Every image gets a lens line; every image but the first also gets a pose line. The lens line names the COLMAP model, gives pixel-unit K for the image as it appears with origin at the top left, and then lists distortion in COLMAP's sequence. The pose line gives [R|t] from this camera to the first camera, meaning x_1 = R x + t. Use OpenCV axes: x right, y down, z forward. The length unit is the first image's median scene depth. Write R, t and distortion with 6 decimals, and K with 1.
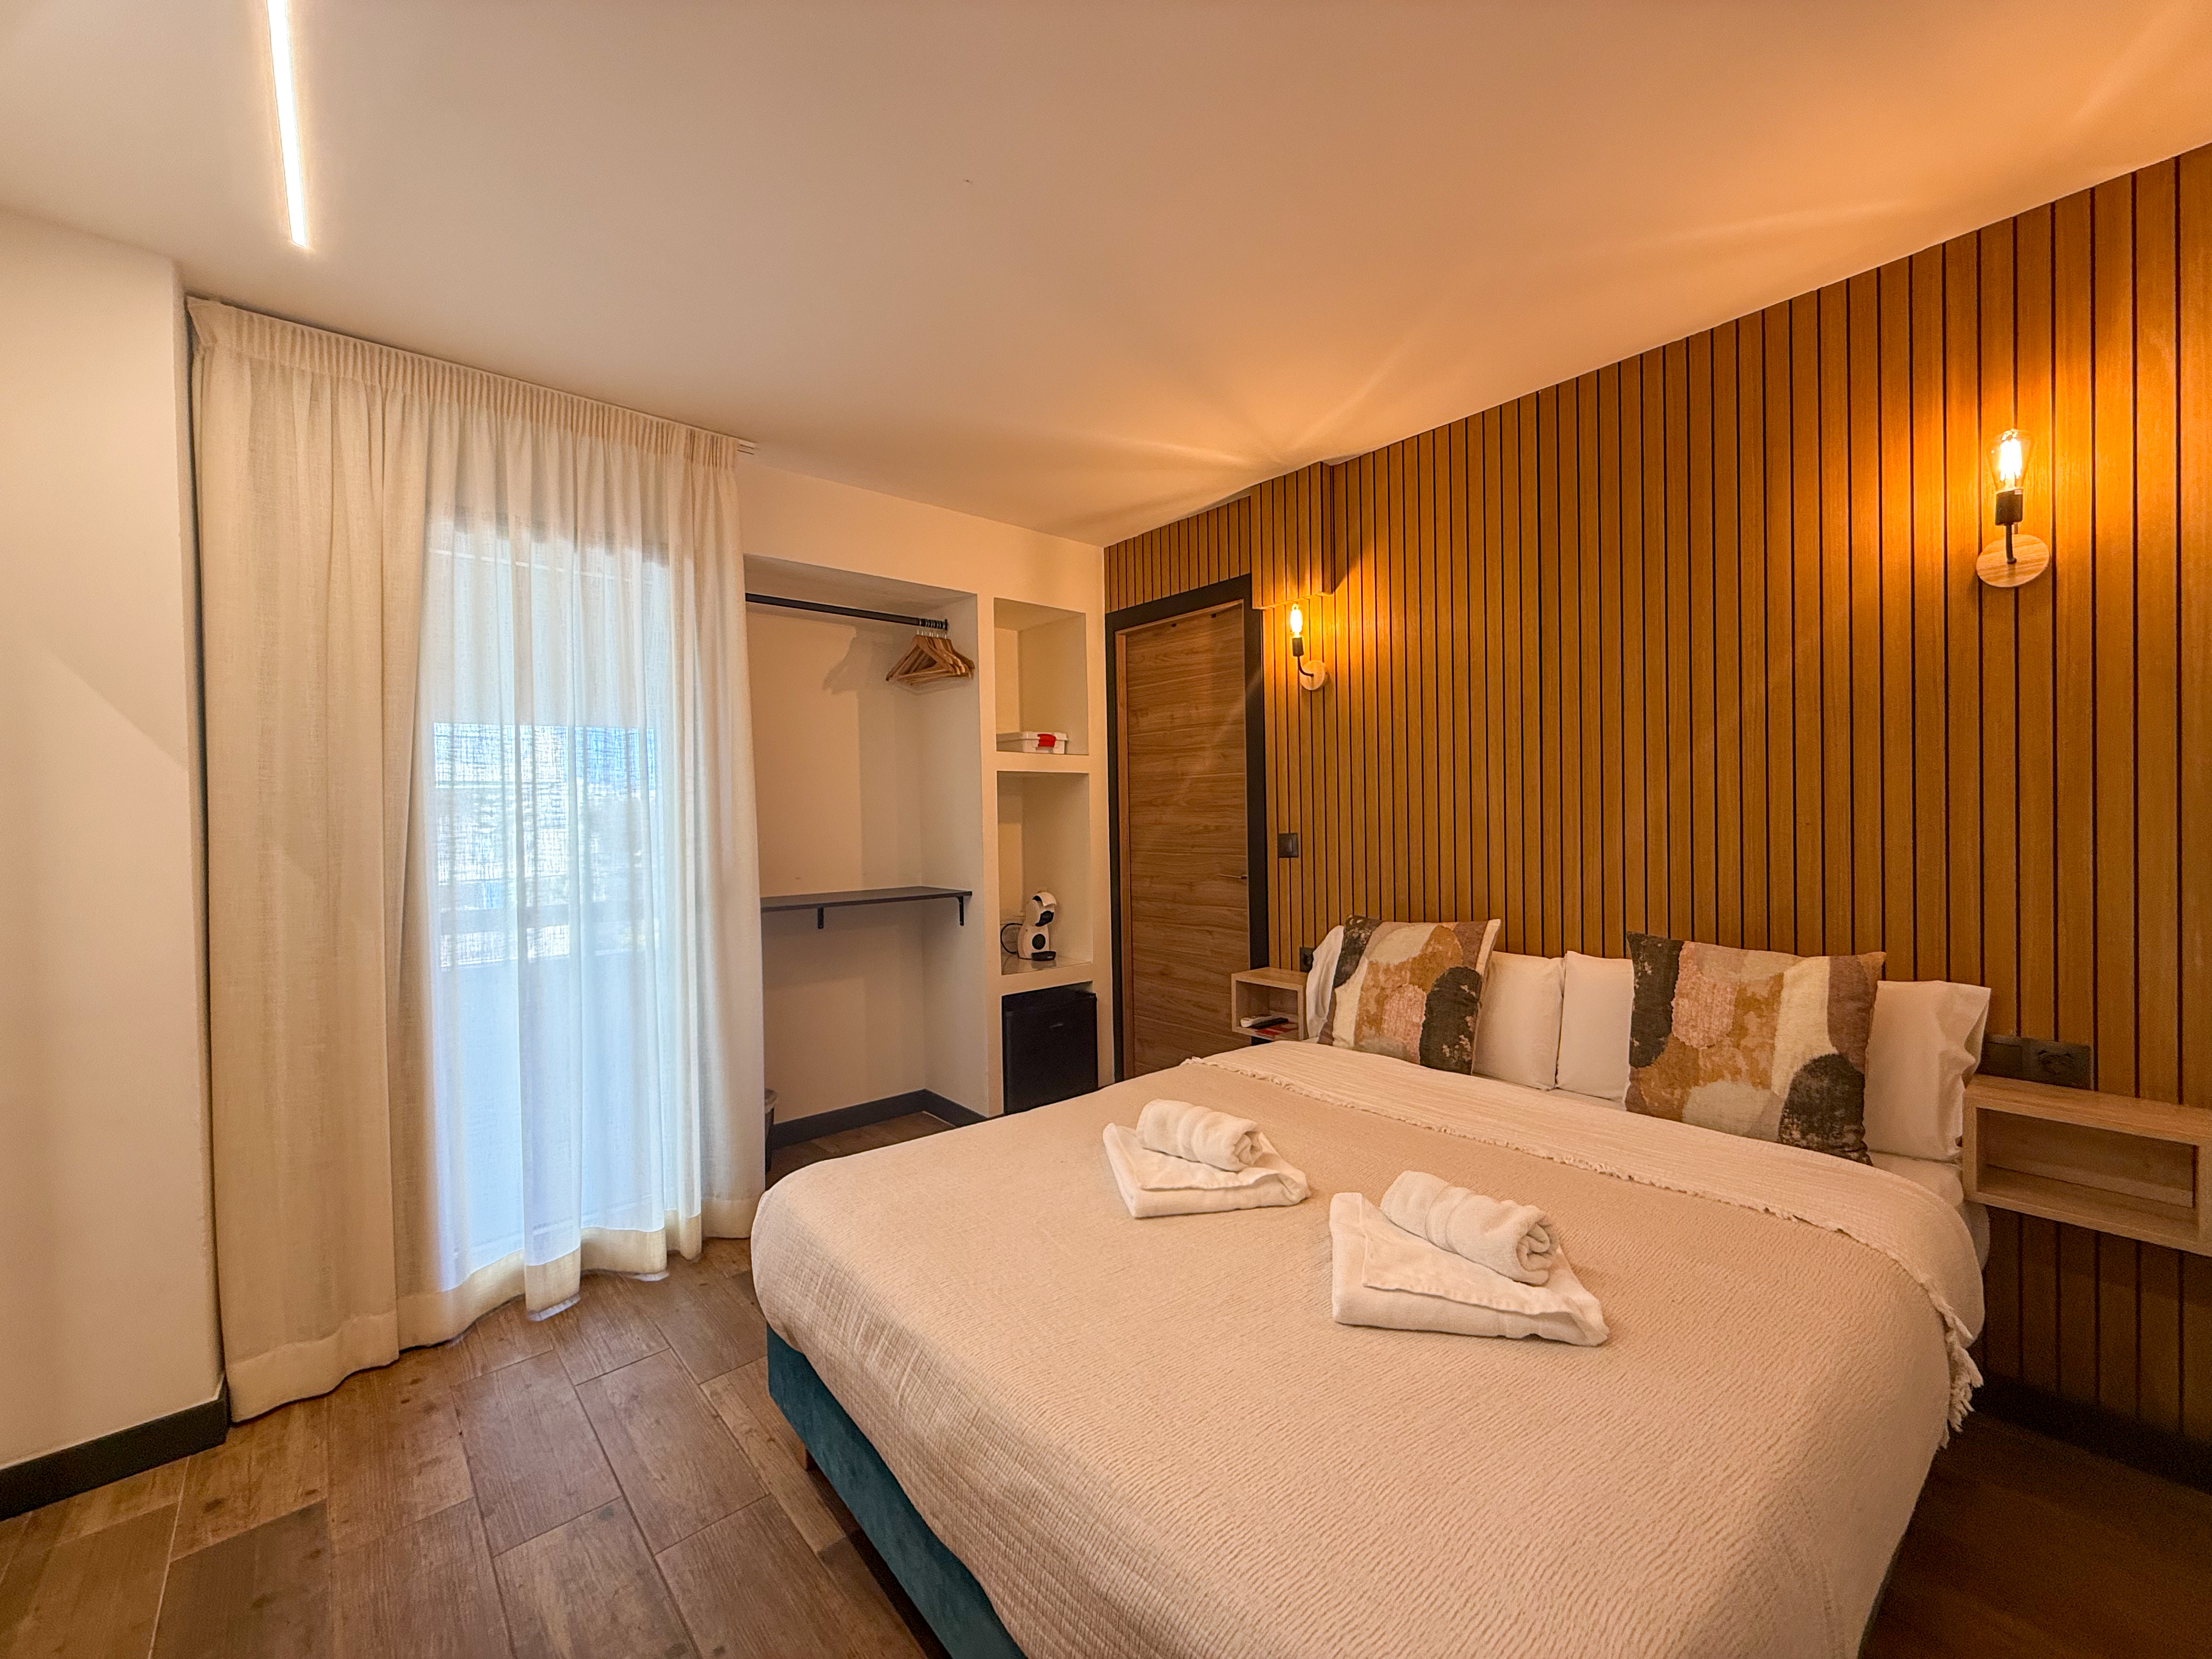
lens RADIAL K [[874.9, 0, 1106.0], [0, 874.9, 829.5], [0, 0, 1]] dist [0.000568, 0.000012]
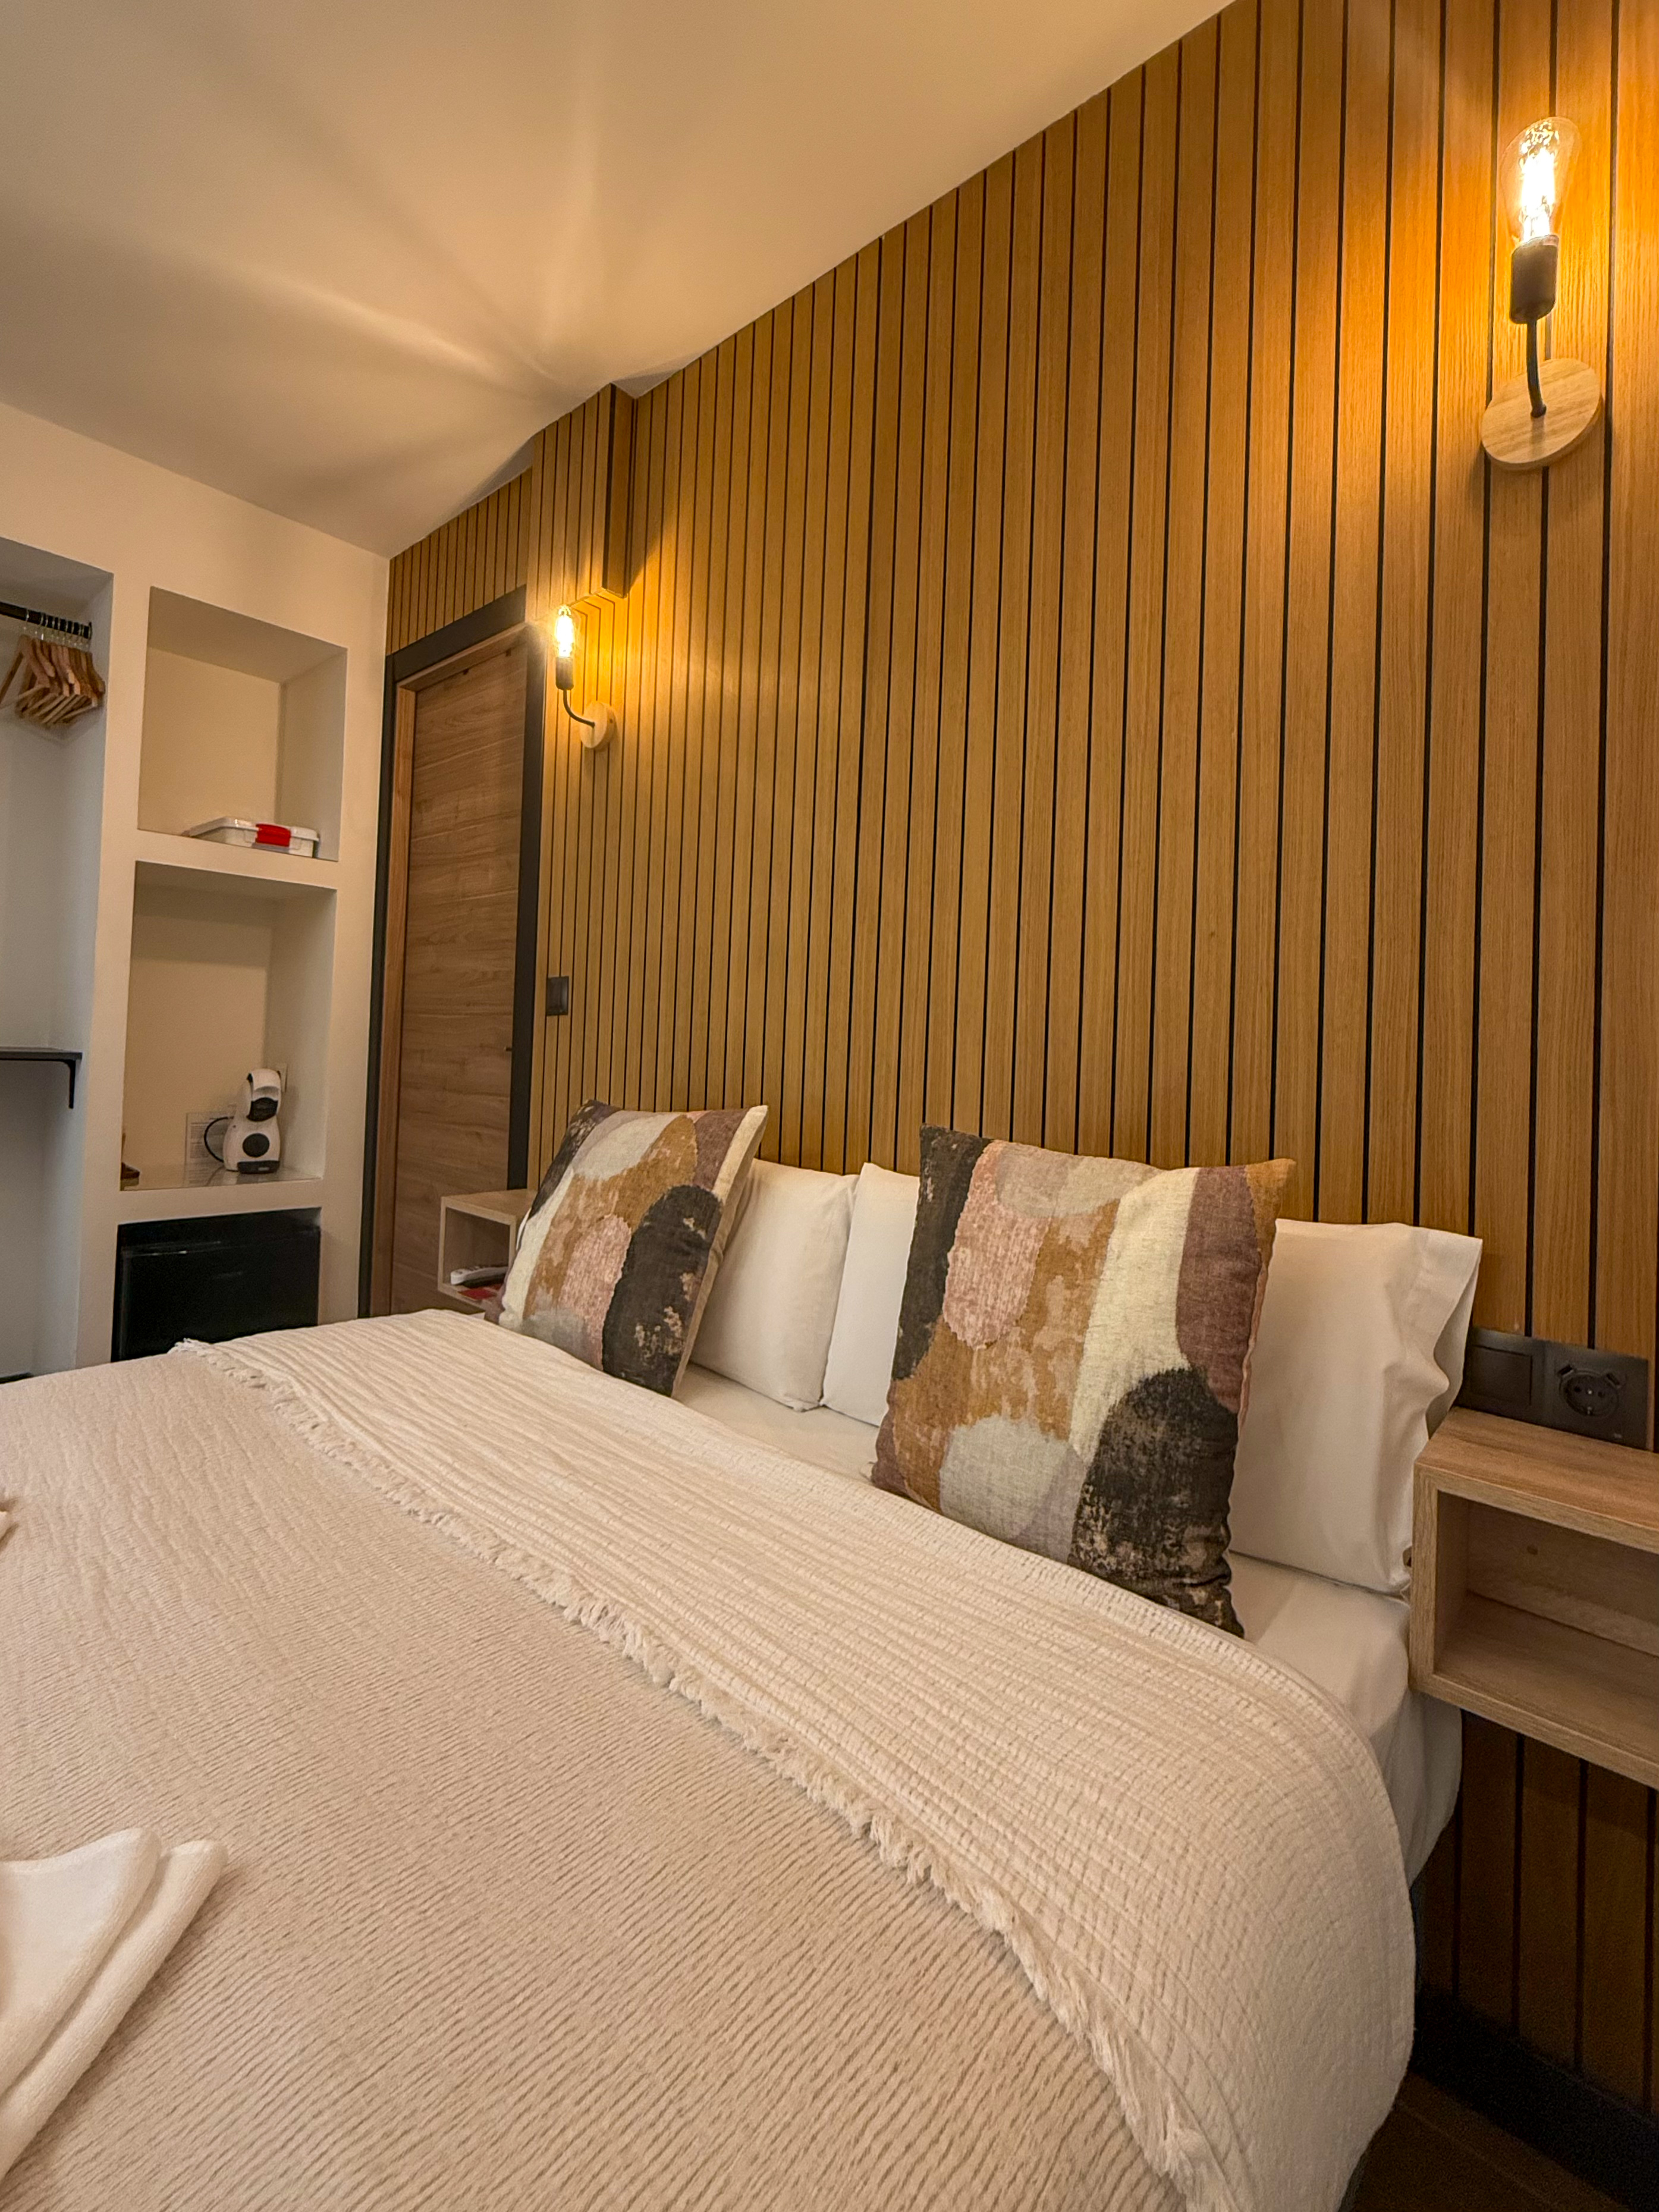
lens RADIAL K [[975.1, 0, 835.4], [0, 975.1, 1023.7], [0, 0, 1]] dist [0.000467, 0.000016]
pose [[0.987841, 0.058904, 0.143878, 0.467210], [-0.053756, 0.997776, -0.039414, 0.083815], [-0.145880, 0.031200, 0.988810, 0.416200]]
